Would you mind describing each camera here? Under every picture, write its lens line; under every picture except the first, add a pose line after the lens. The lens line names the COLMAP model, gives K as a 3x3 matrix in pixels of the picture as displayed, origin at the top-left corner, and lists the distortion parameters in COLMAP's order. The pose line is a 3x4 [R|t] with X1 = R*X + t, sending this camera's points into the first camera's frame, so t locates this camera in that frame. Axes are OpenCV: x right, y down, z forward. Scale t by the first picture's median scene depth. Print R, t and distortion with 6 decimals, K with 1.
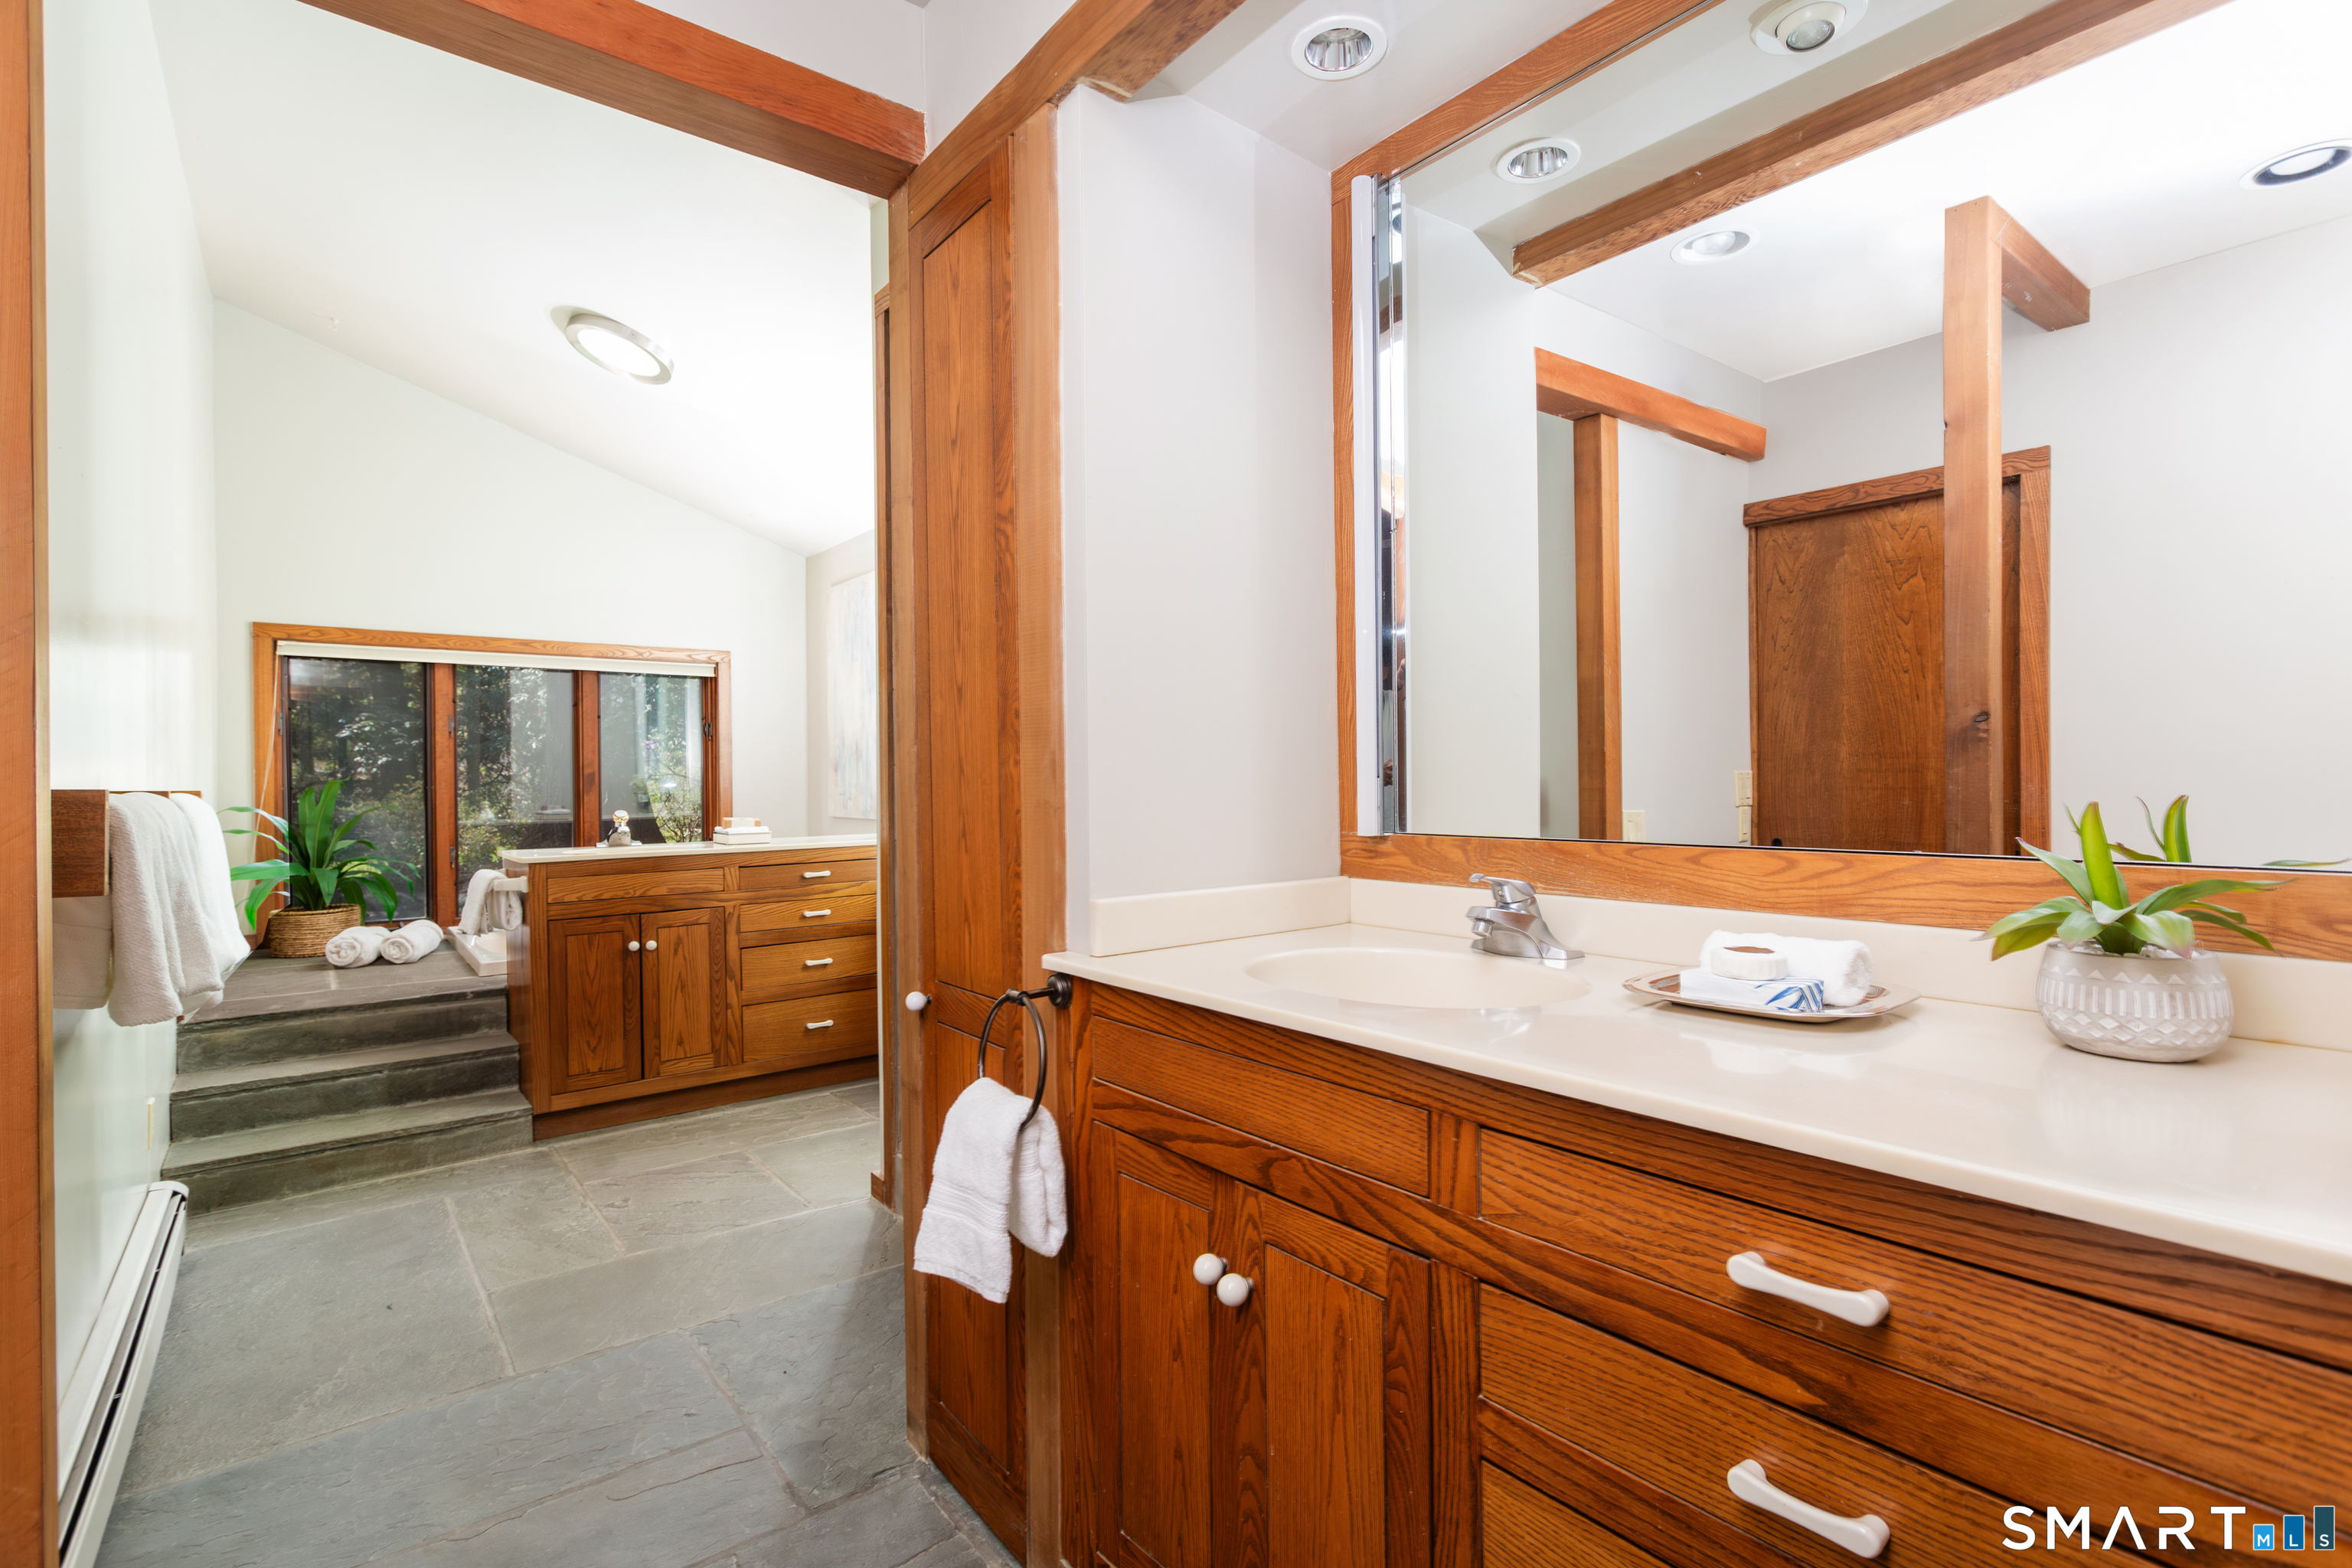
lens RADIAL K [[1111.0, 0, 1170.9], [0, 1111.0, 780.9], [0, 0, 1]] dist [-0.002441, -0.000491]
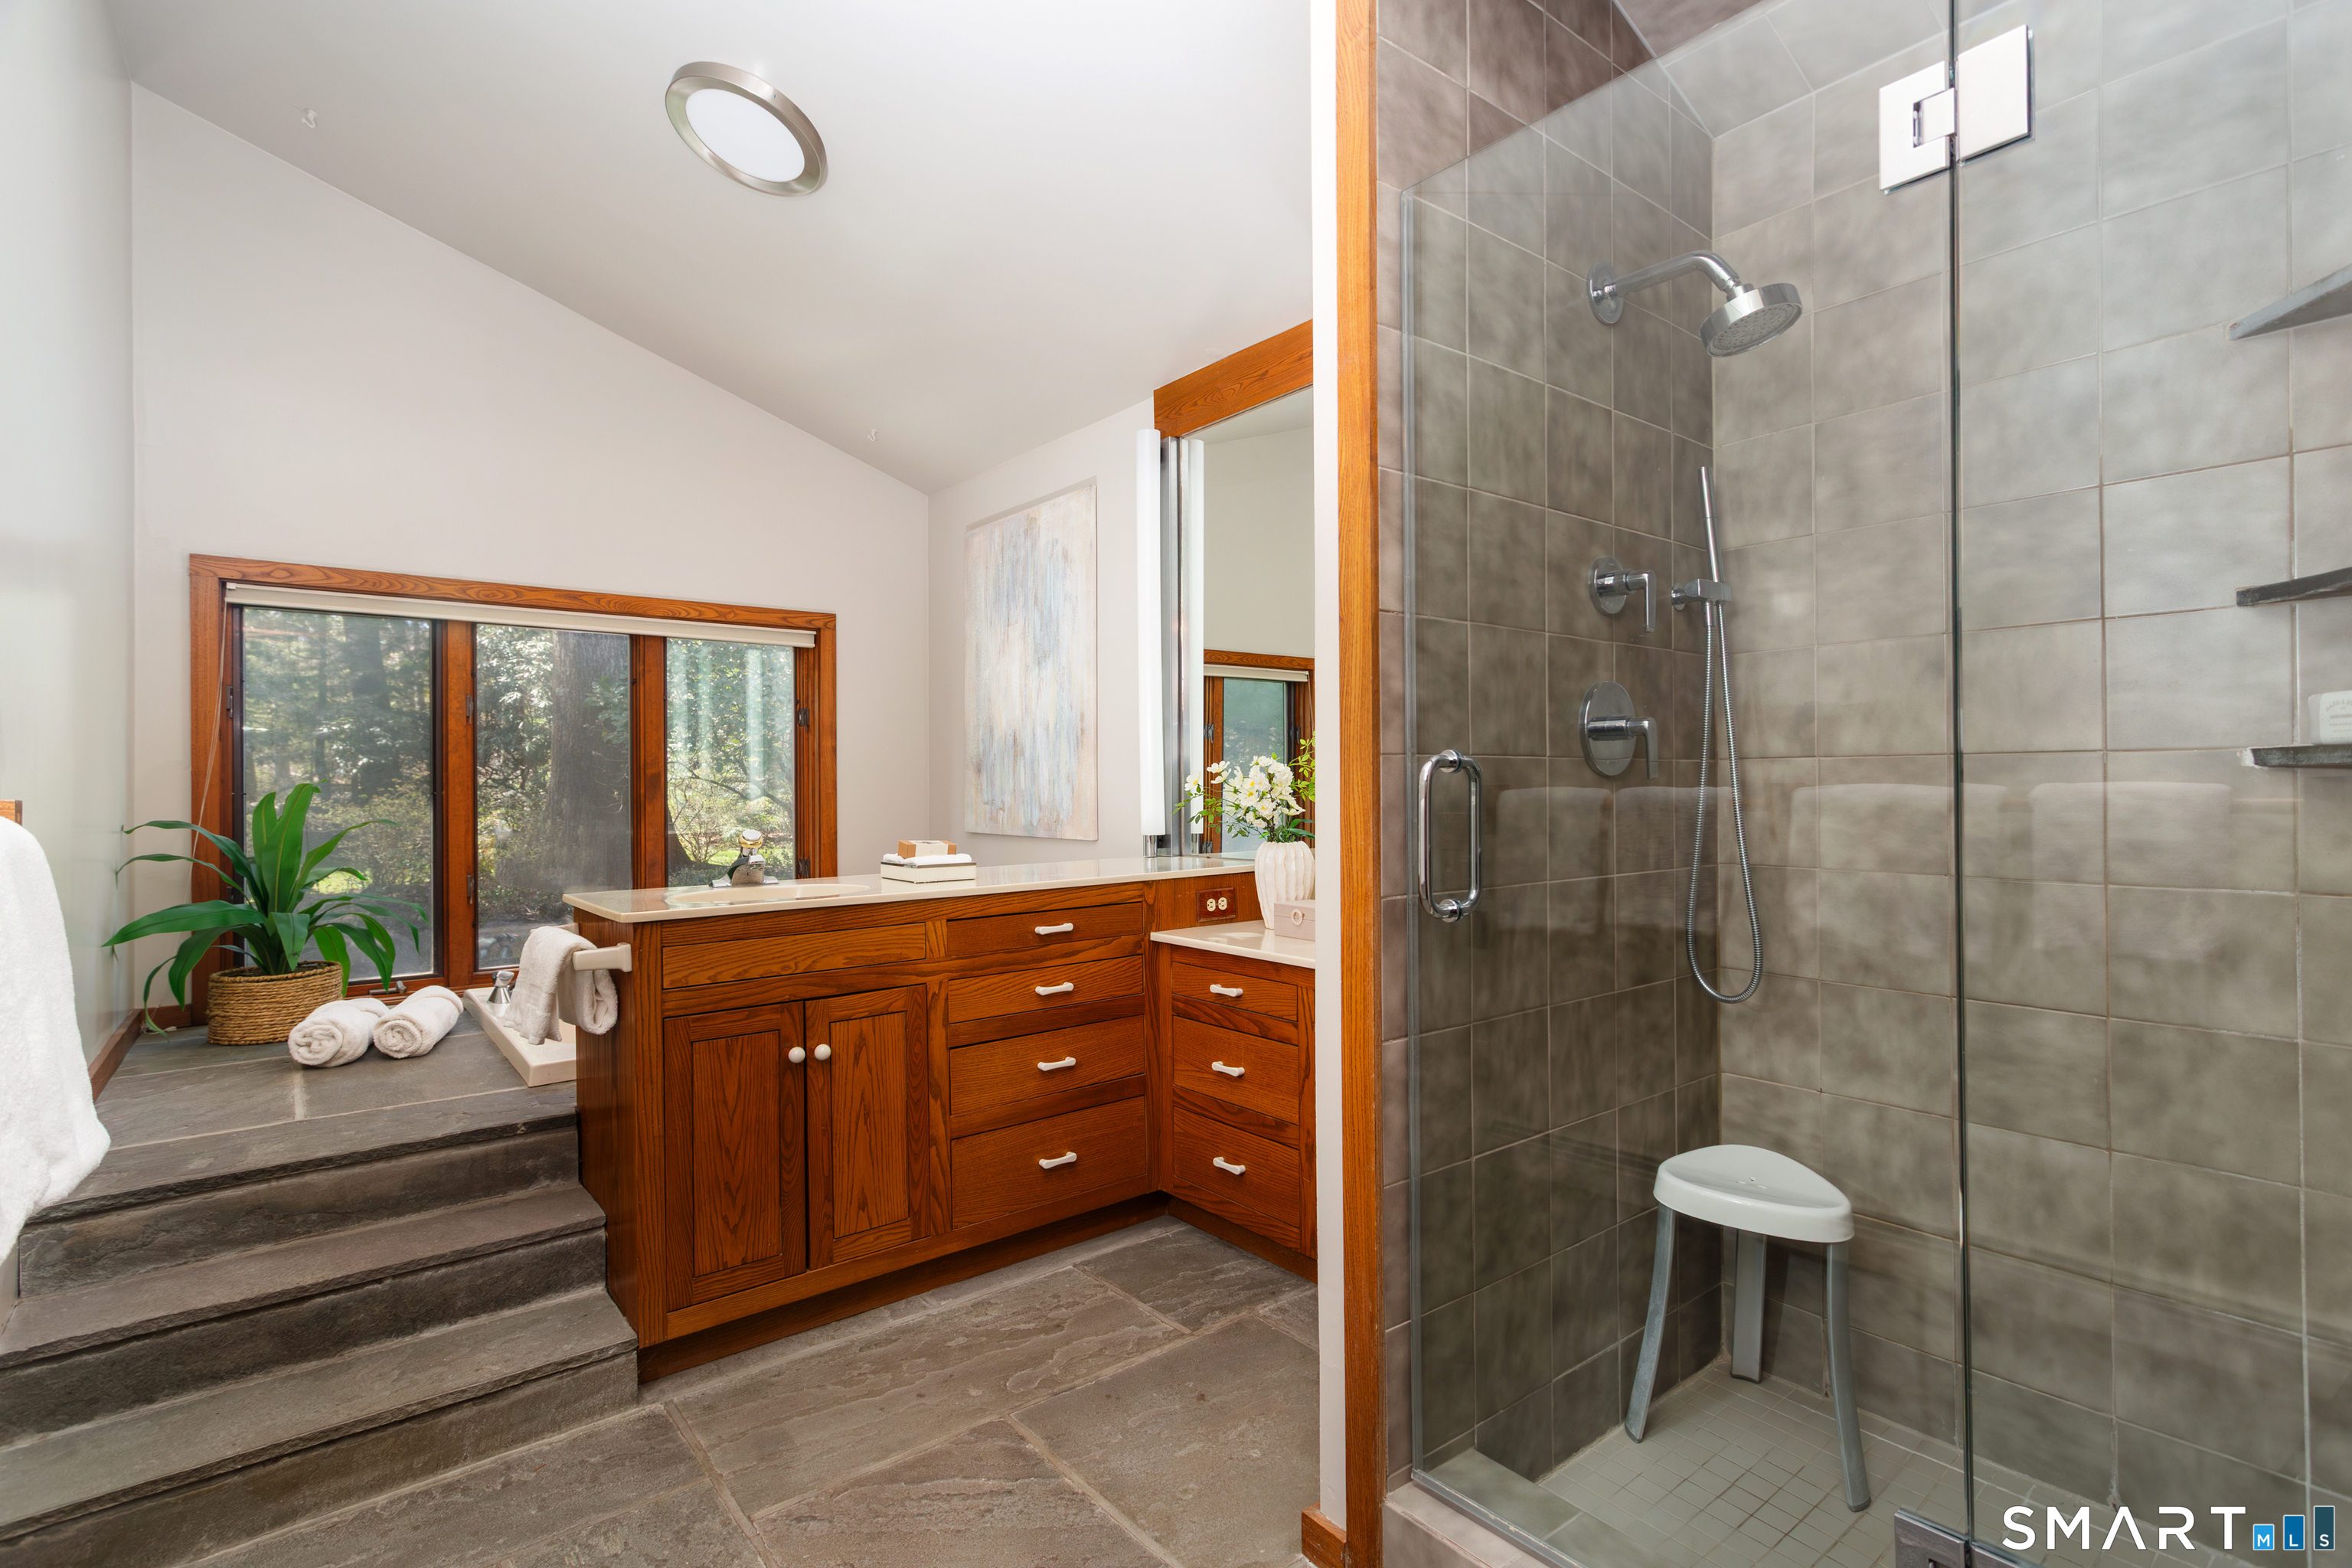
lens RADIAL K [[1111.0, 0, 1170.9], [0, 1111.0, 780.9], [0, 0, 1]] dist [-0.002441, -0.000491]
pose [[0.999909, 0.003454, 0.013051, -0.282357], [-0.003394, 0.999983, -0.004652, 0.000203], [-0.013067, 0.004607, 0.999904, 0.380238]]
